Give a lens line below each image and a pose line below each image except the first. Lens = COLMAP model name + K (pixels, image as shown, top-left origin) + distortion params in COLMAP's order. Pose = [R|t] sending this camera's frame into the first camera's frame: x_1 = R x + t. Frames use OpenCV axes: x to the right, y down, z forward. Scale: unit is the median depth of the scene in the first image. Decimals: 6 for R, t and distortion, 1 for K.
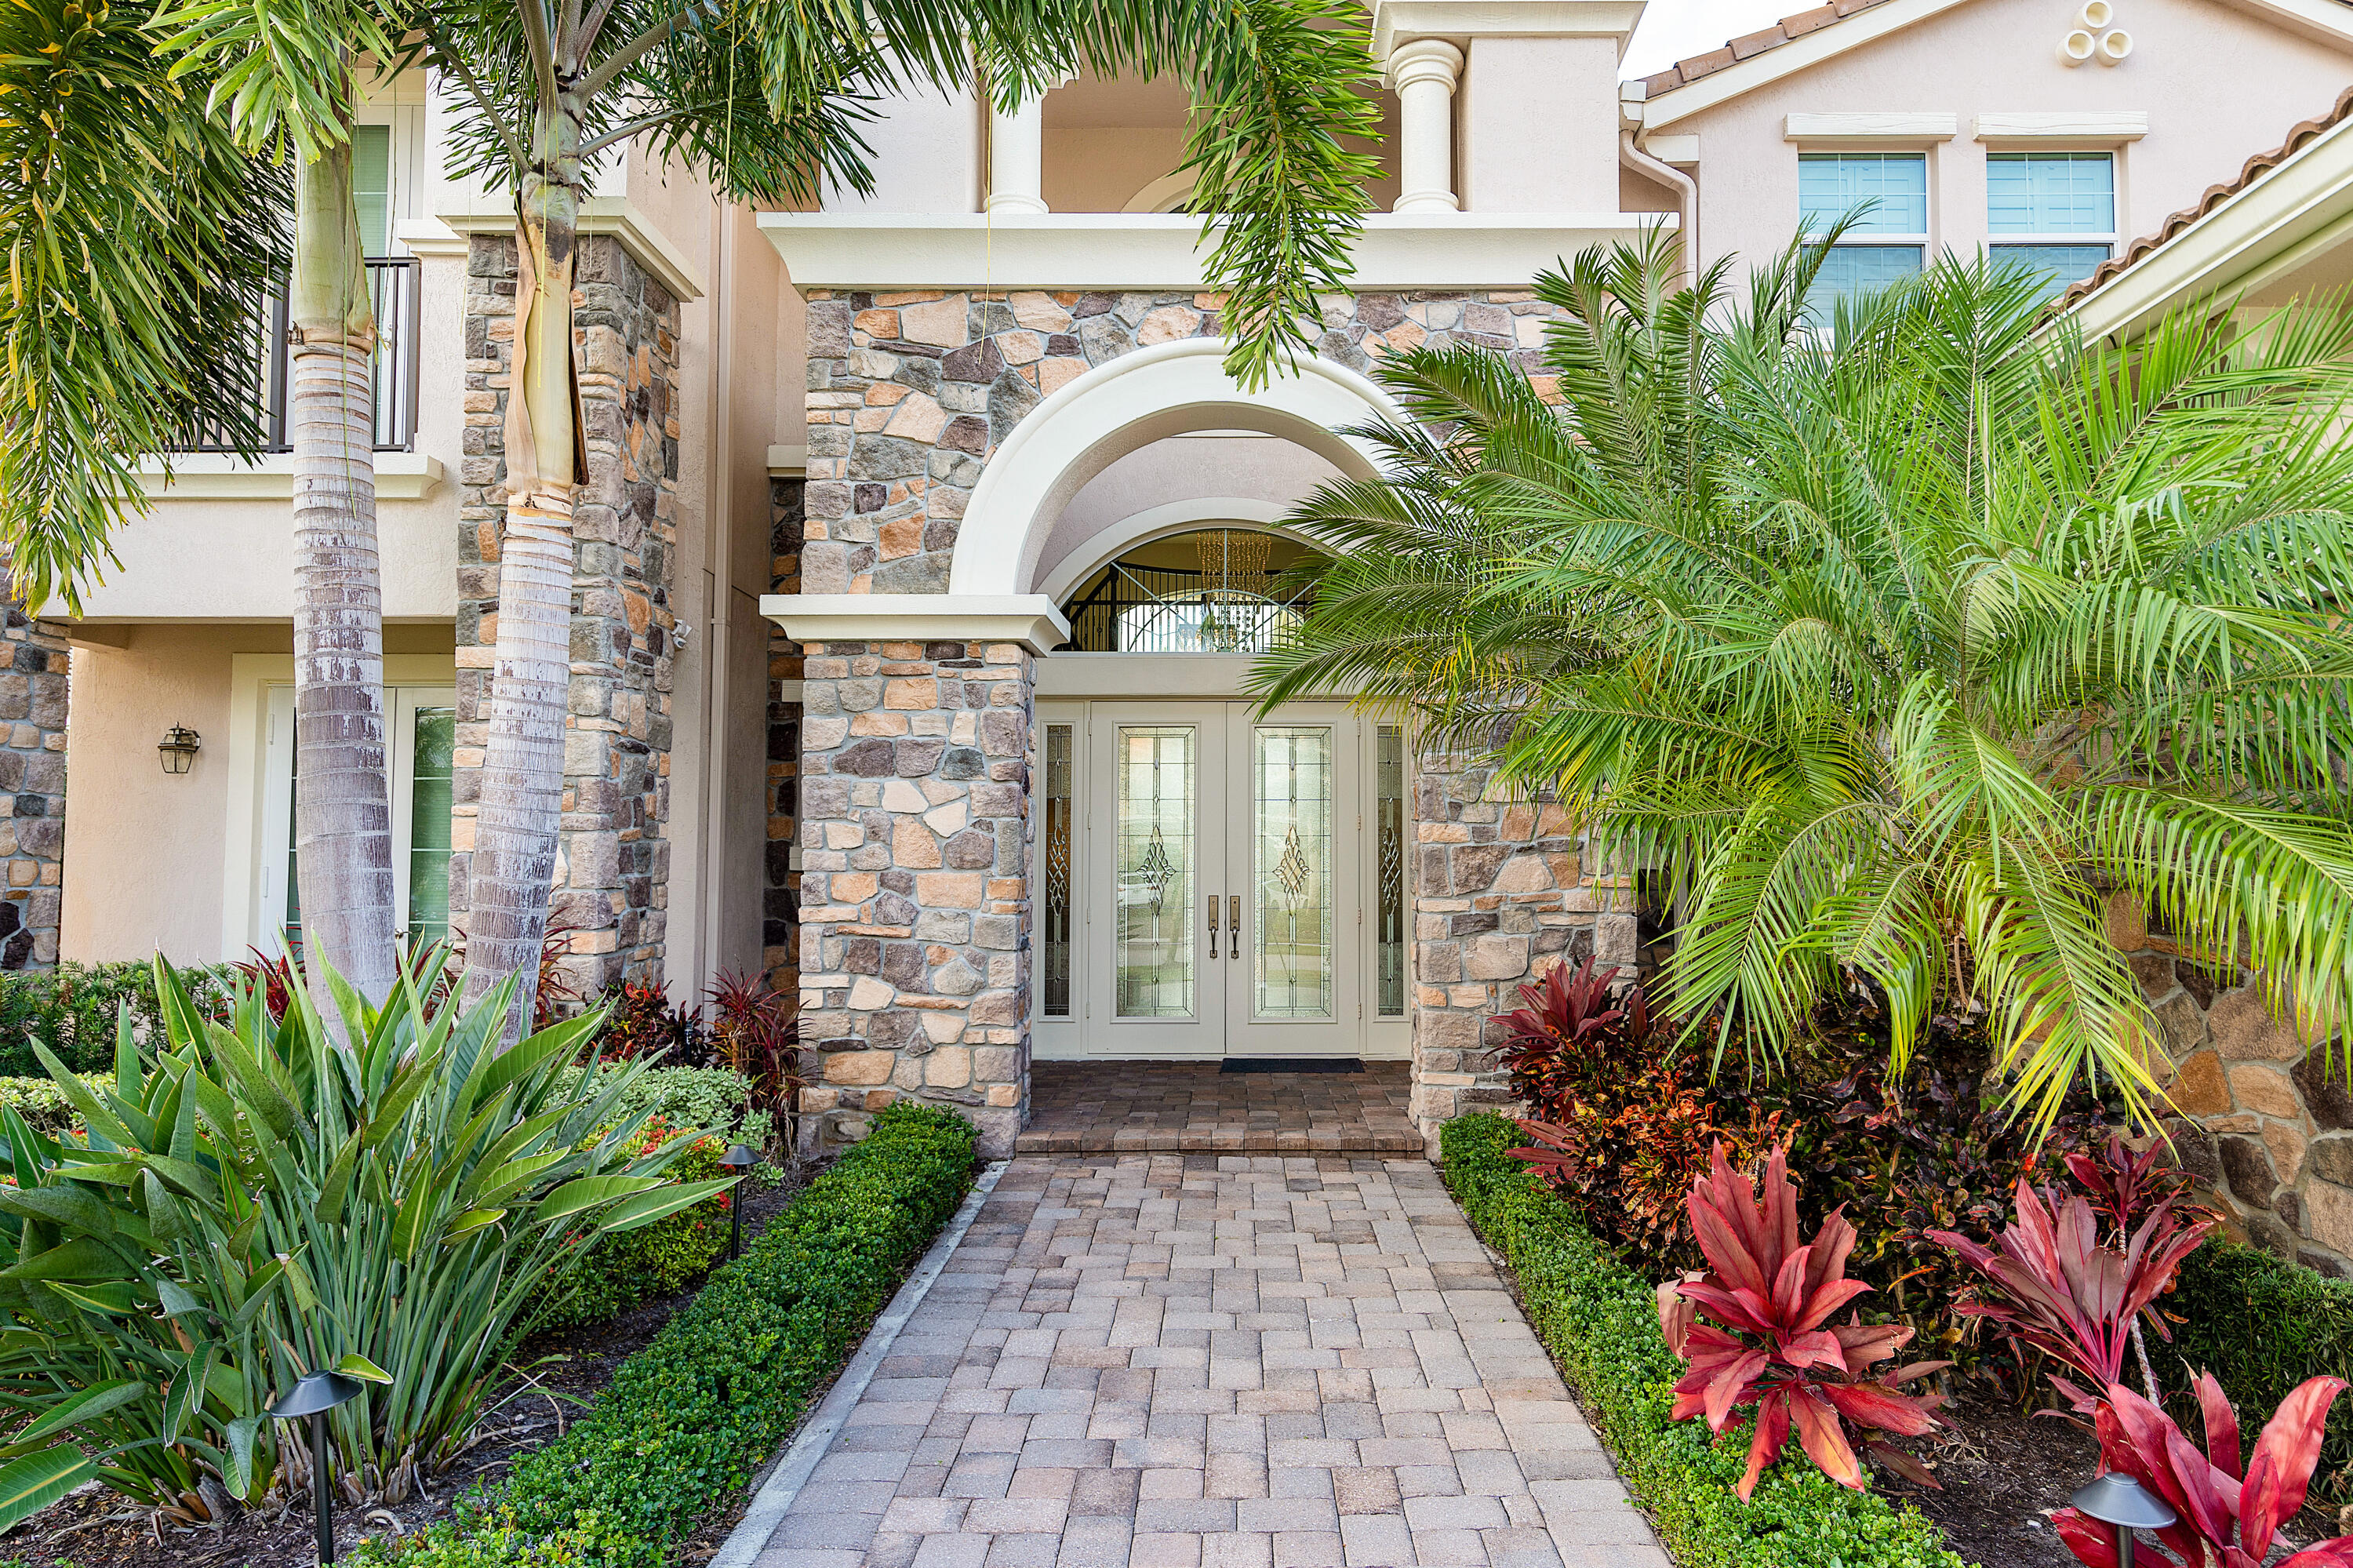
lens RADIAL K [[1462.2, 0, 1176.5], [0, 1462.2, 784.0], [0, 0, 1]] dist [0.004107, 0.002478]
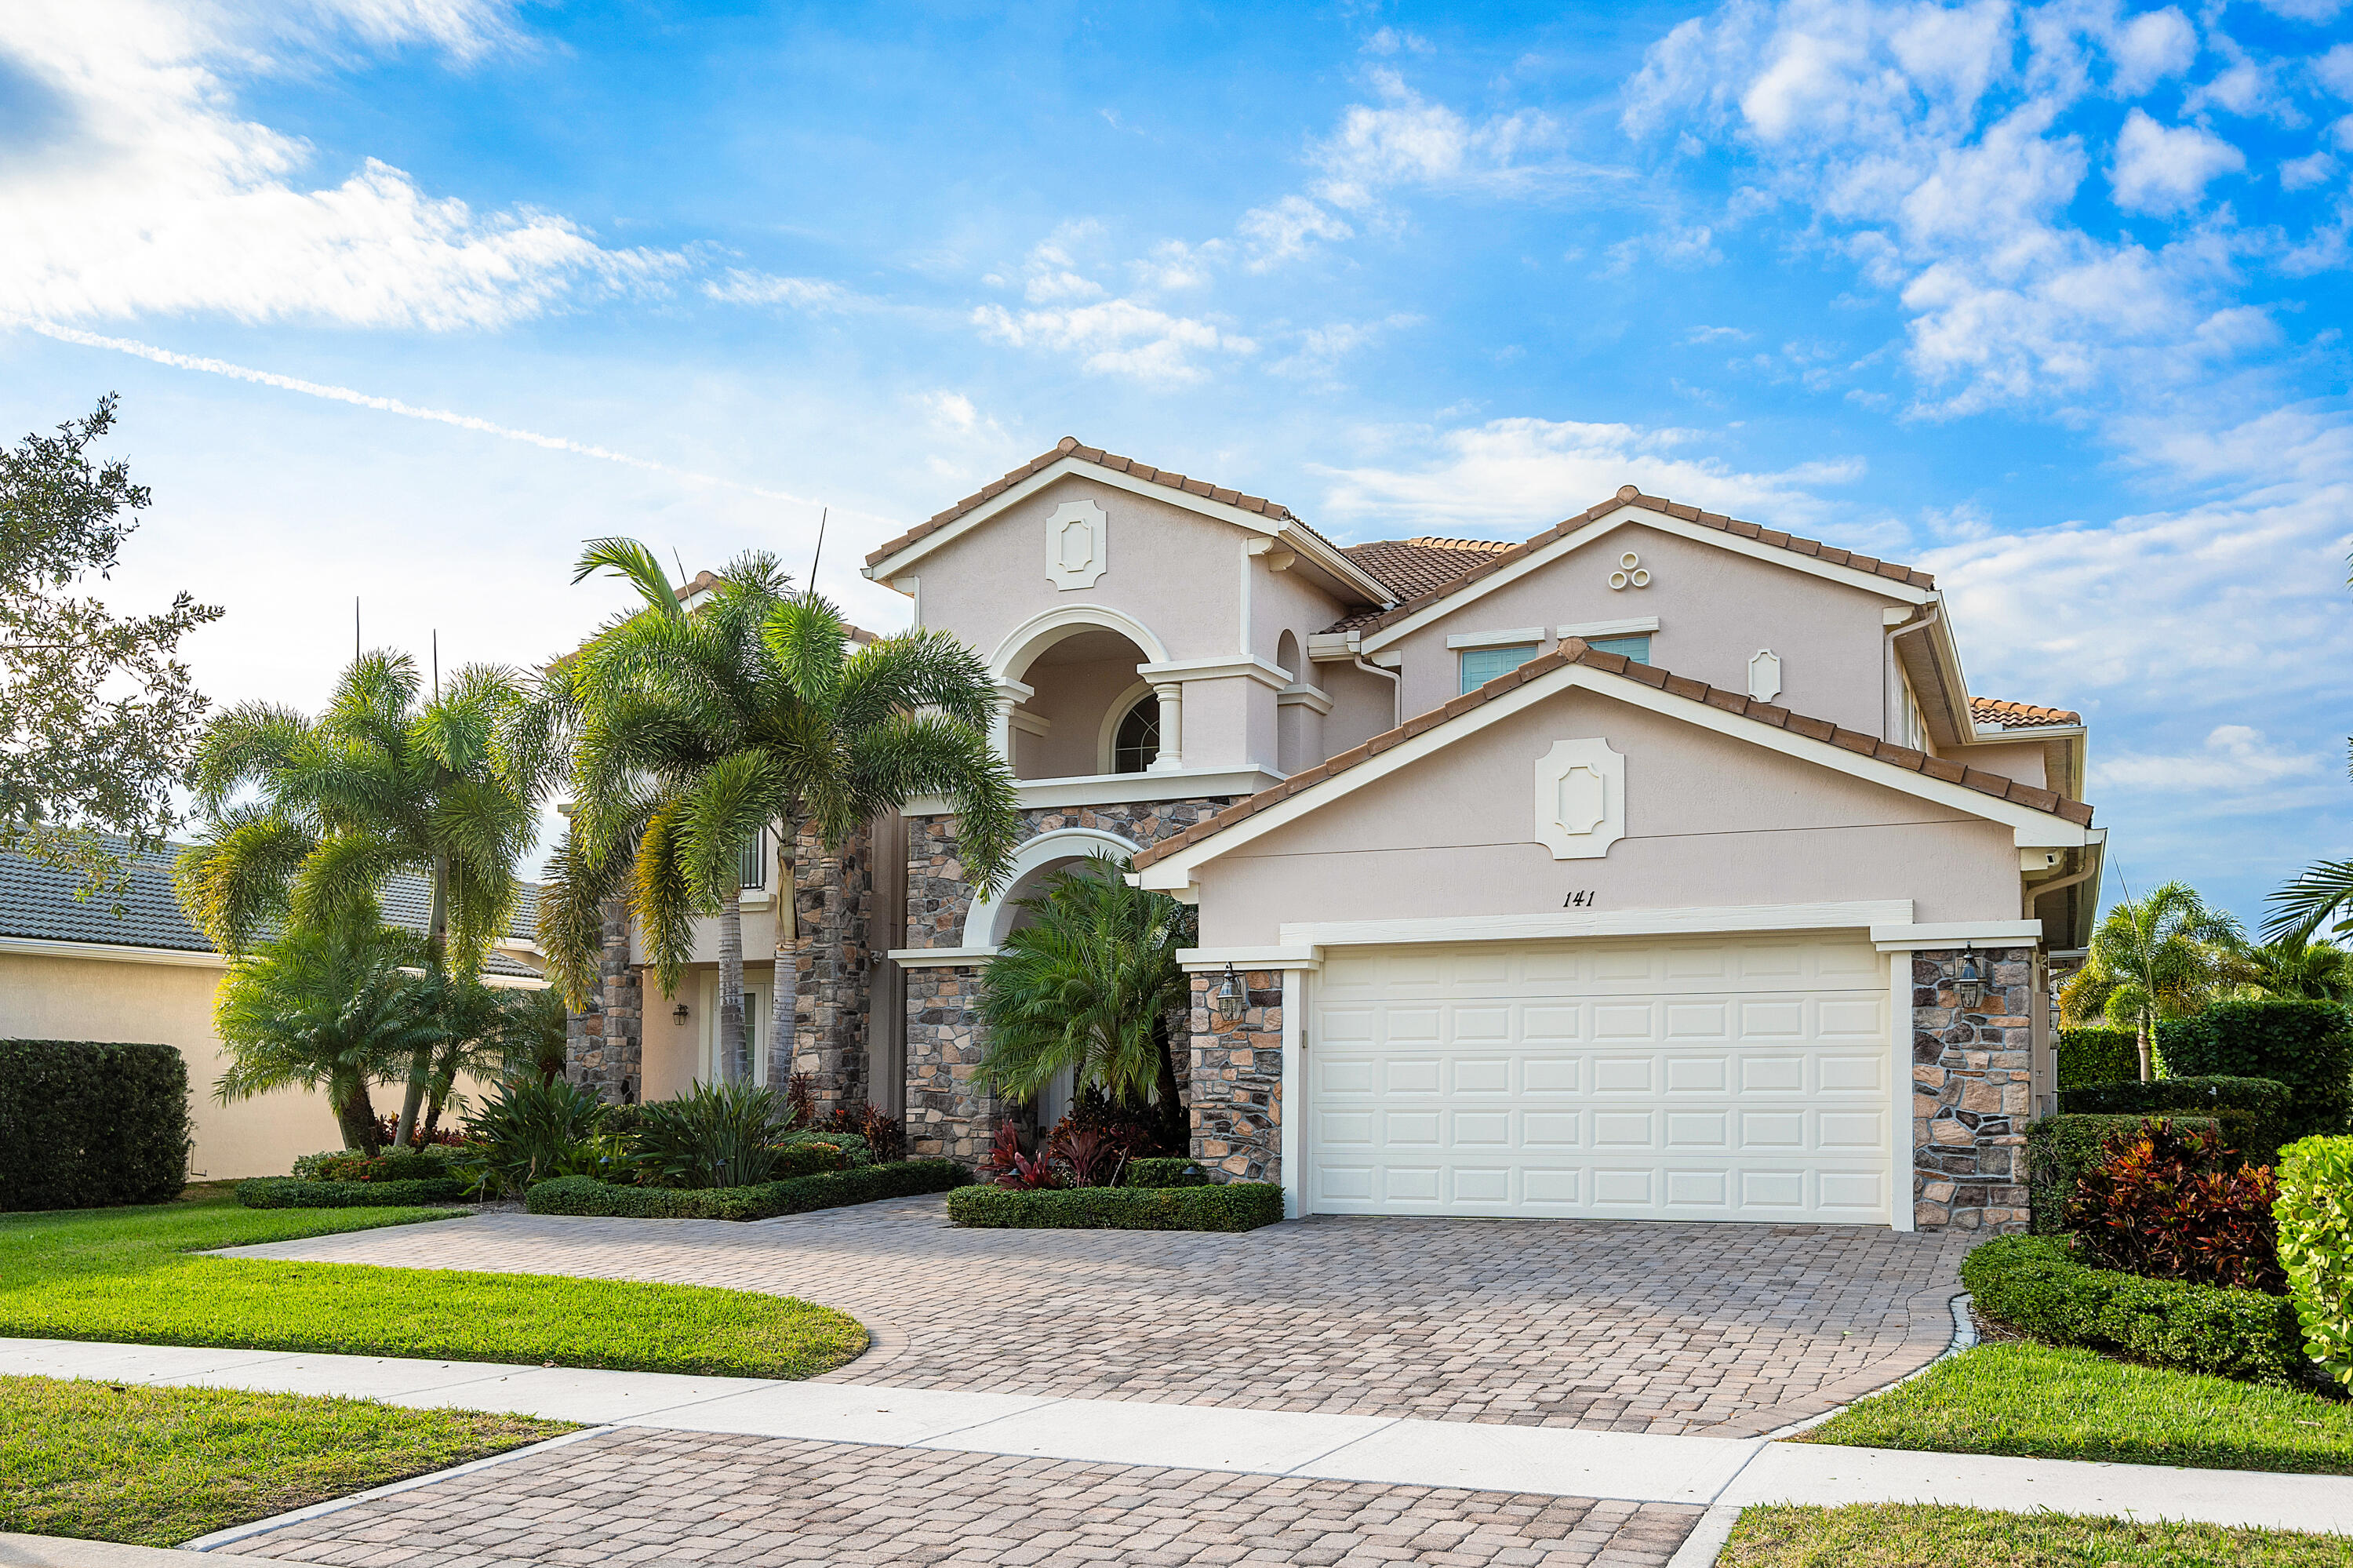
lens RADIAL K [[2091.9, 0, 1171.5], [0, 2091.9, 874.4], [0, 0, 1]] dist [-0.006789, -0.002083]
pose [[0.939065, -0.040676, -0.341323, 1.311651], [0.026694, 0.998605, -0.045565, -0.082720], [0.342701, 0.033677, 0.938841, -2.043977]]
